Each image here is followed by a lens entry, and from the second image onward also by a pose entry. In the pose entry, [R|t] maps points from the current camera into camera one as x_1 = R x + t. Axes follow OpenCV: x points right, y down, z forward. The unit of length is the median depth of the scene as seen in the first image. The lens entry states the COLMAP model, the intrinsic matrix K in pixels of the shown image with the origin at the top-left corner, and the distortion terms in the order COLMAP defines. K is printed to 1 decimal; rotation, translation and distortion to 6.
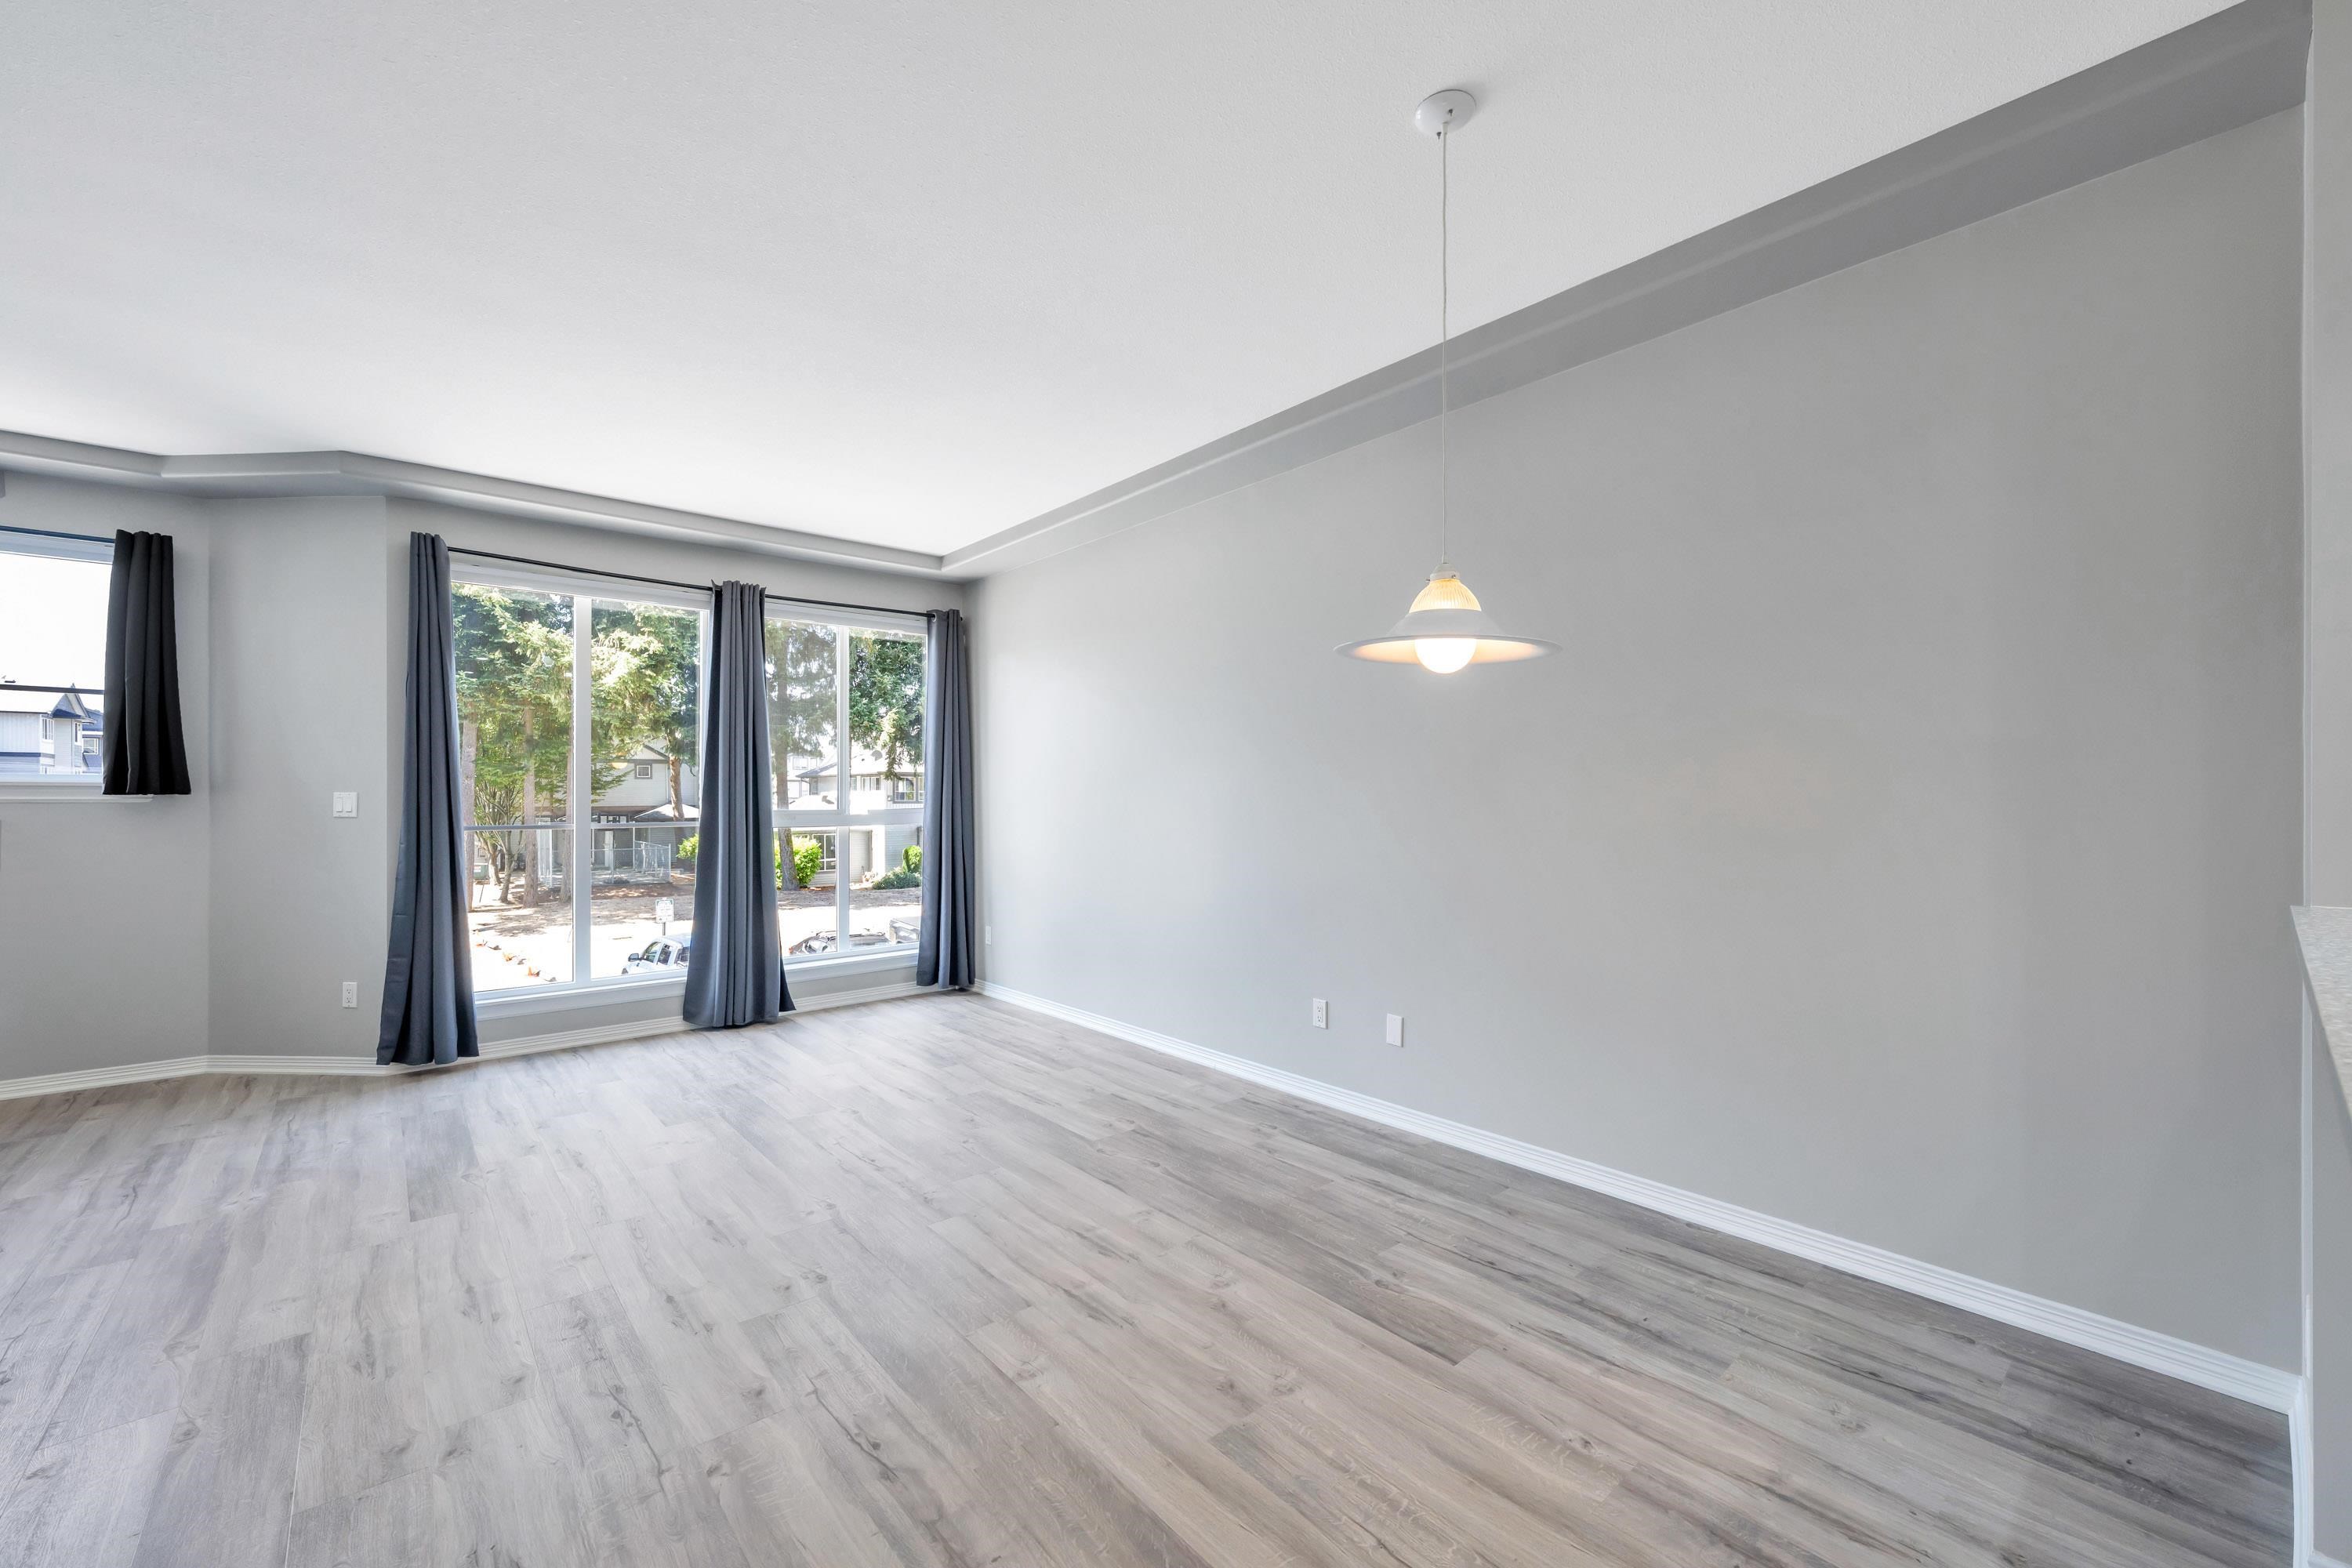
lens RADIAL K [[934.8, 0, 1181.2], [0, 934.8, 792.8], [0, 0, 1]] dist [-0.000101, 0.000013]
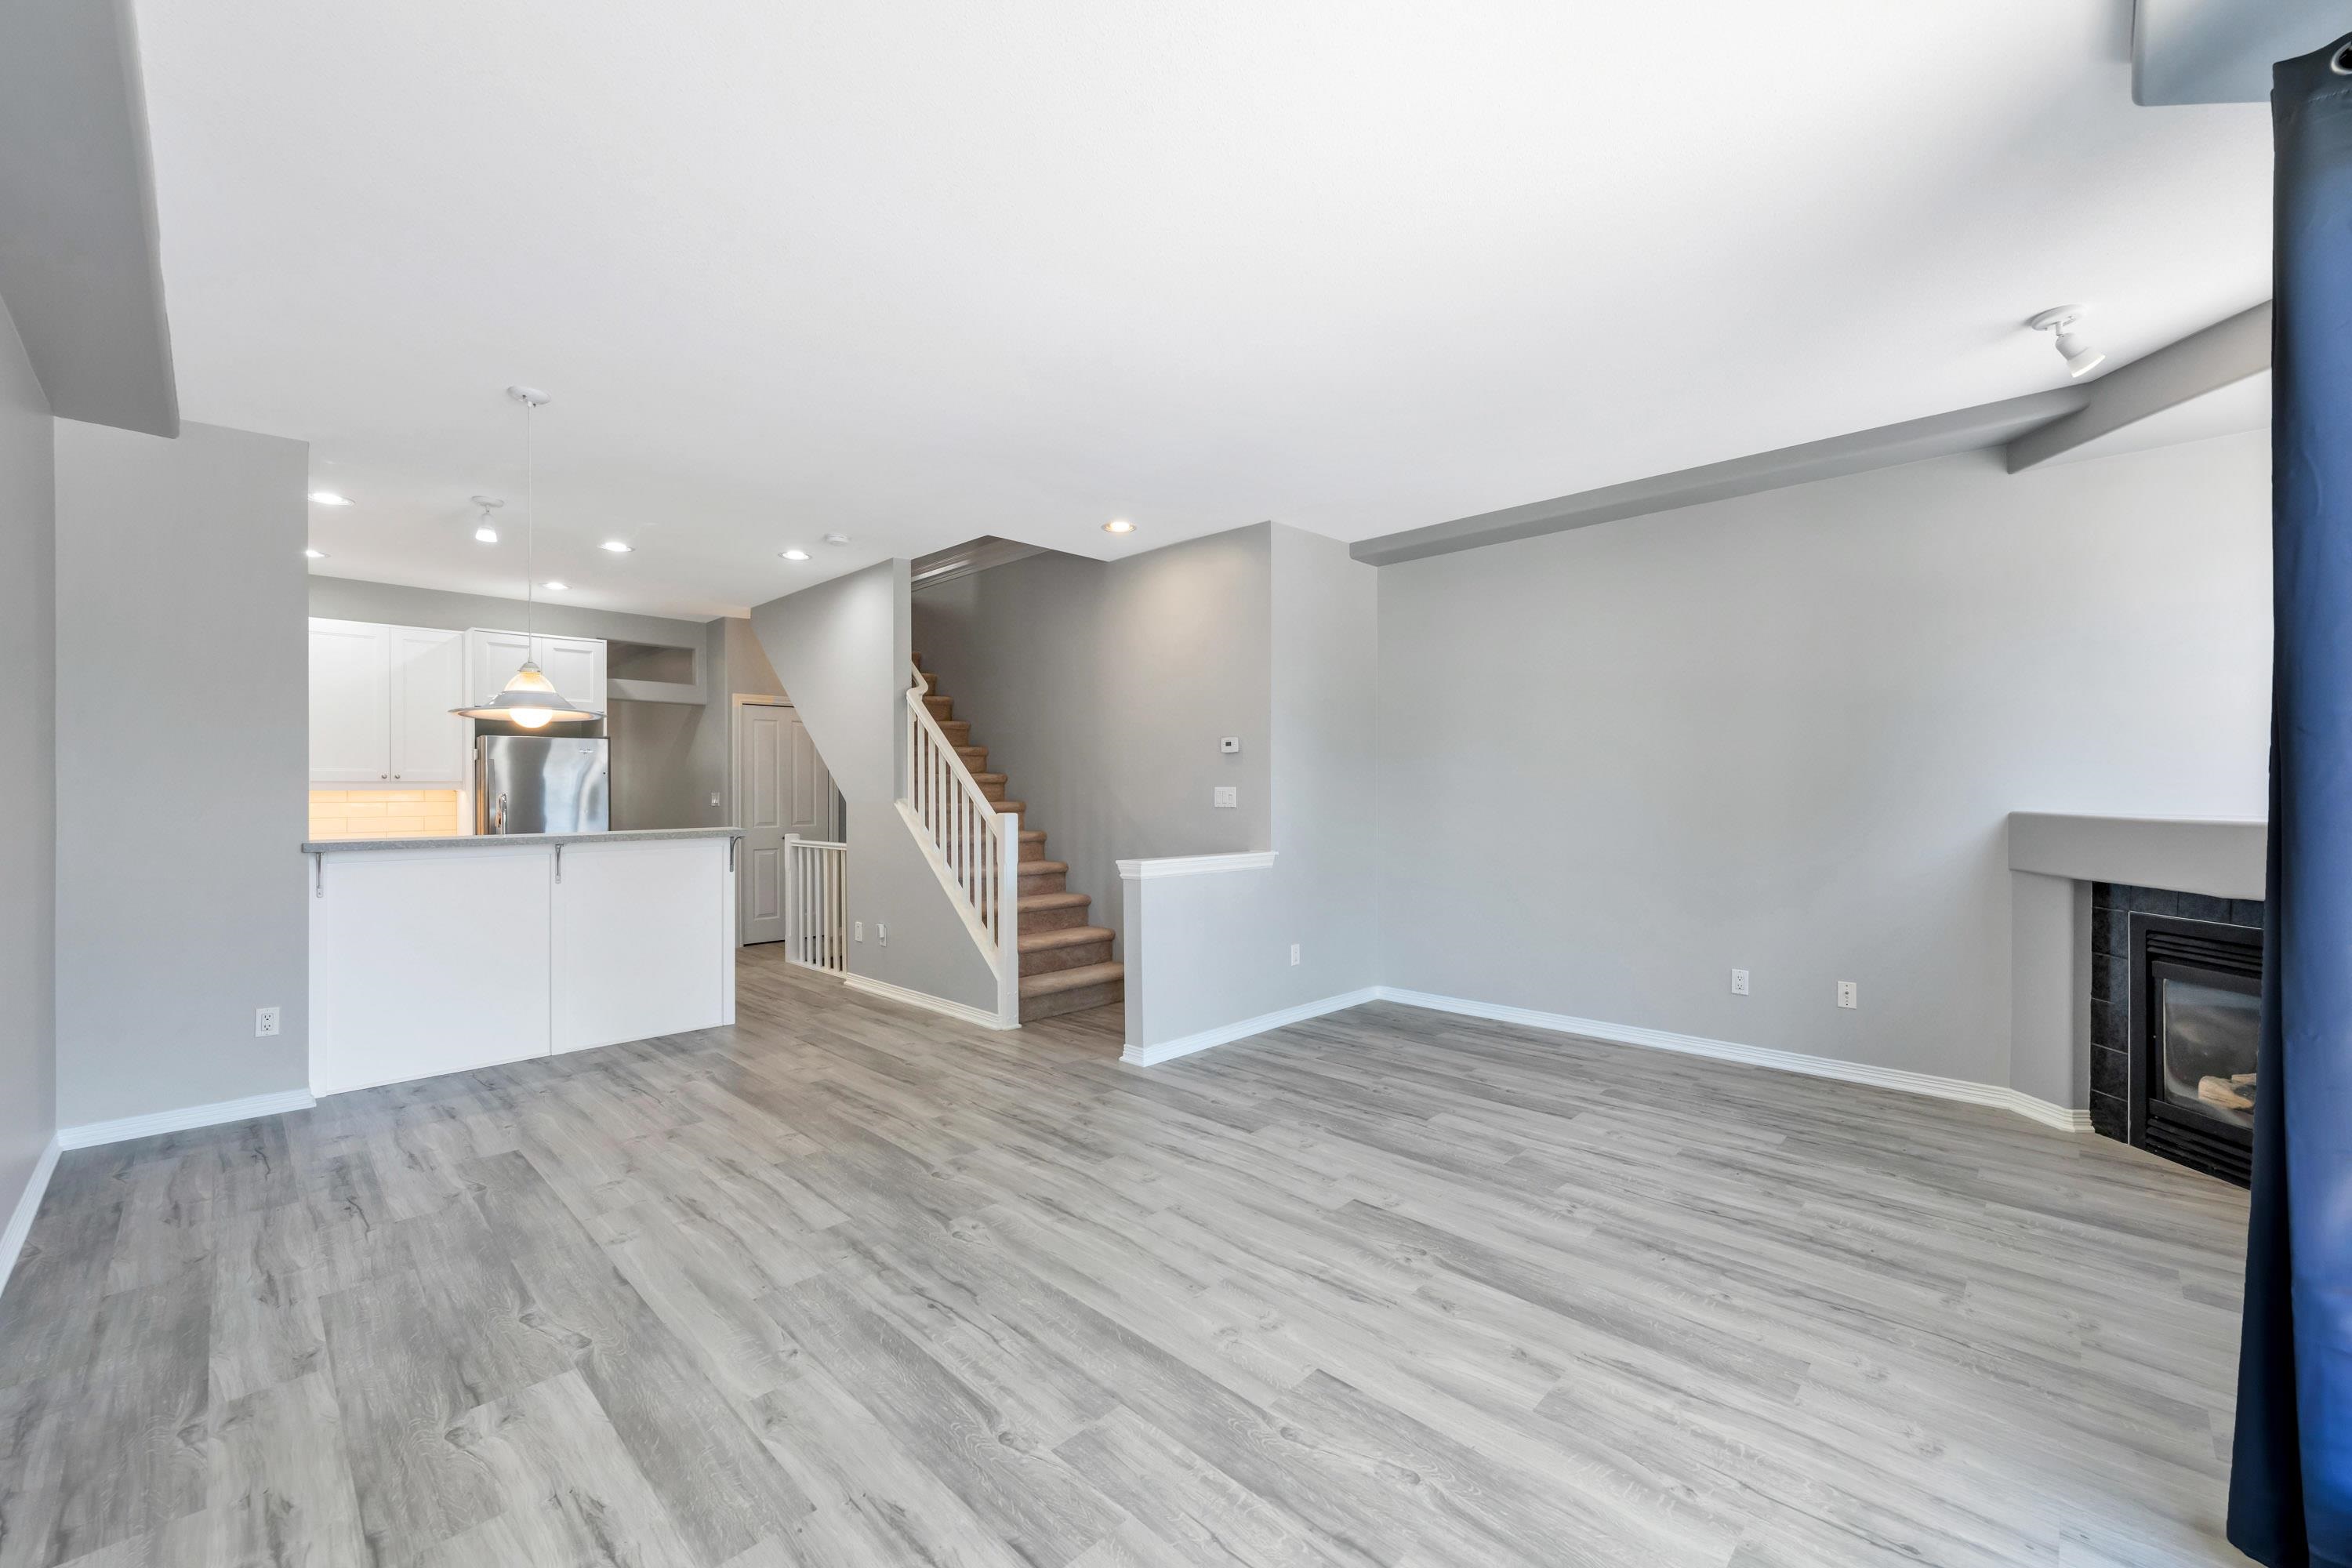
lens RADIAL K [[943.0, 0, 1205.2], [0, 943.0, 789.5], [0, 0, 1]] dist [-0.000310, 0.000049]
pose [[-0.994733, 0.006530, -0.102291, -0.374431], [0.006676, 0.999977, -0.001086, -0.003971], [0.102282, -0.001764, -0.994754, 1.398445]]
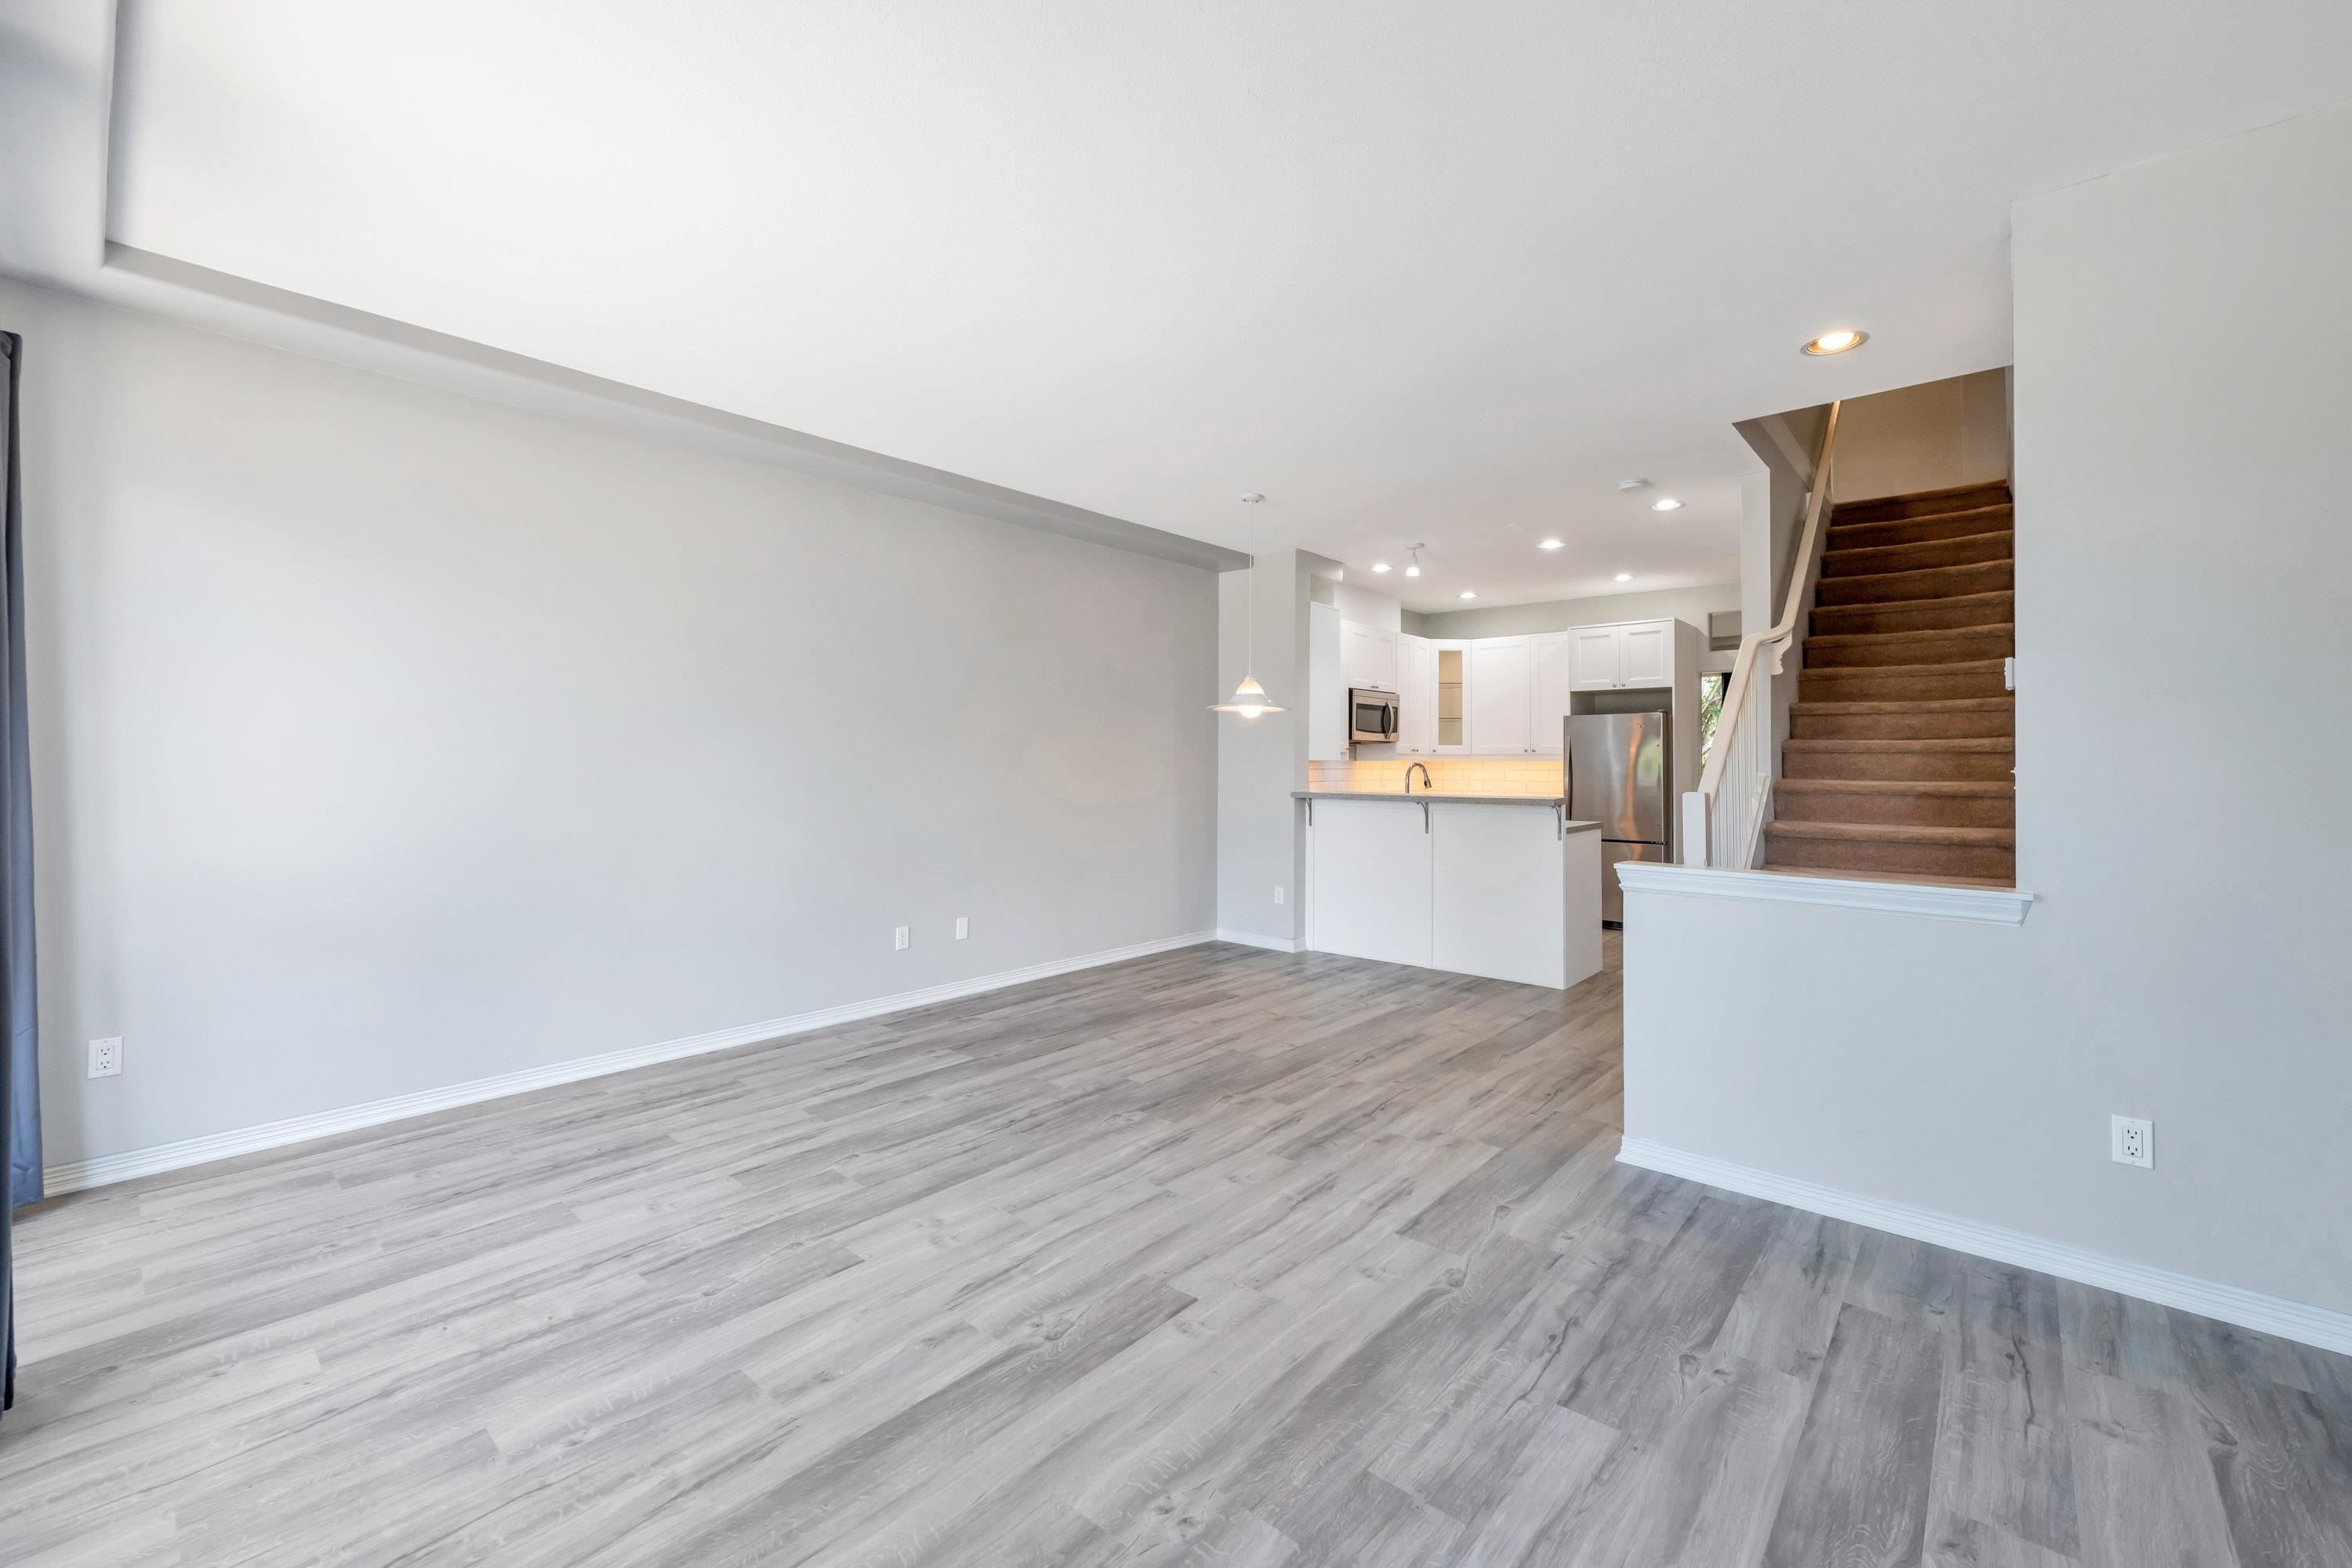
lens RADIAL K [[954.3, 0, 1165.7], [0, 954.3, 752.3], [0, 0, 1]] dist [-0.000785, -0.000087]
pose [[-0.130886, 0.012612, 0.991317, -1.118855], [-0.006001, 0.999891, -0.013514, -0.000012], [-0.991379, -0.007718, -0.130796, 0.777323]]
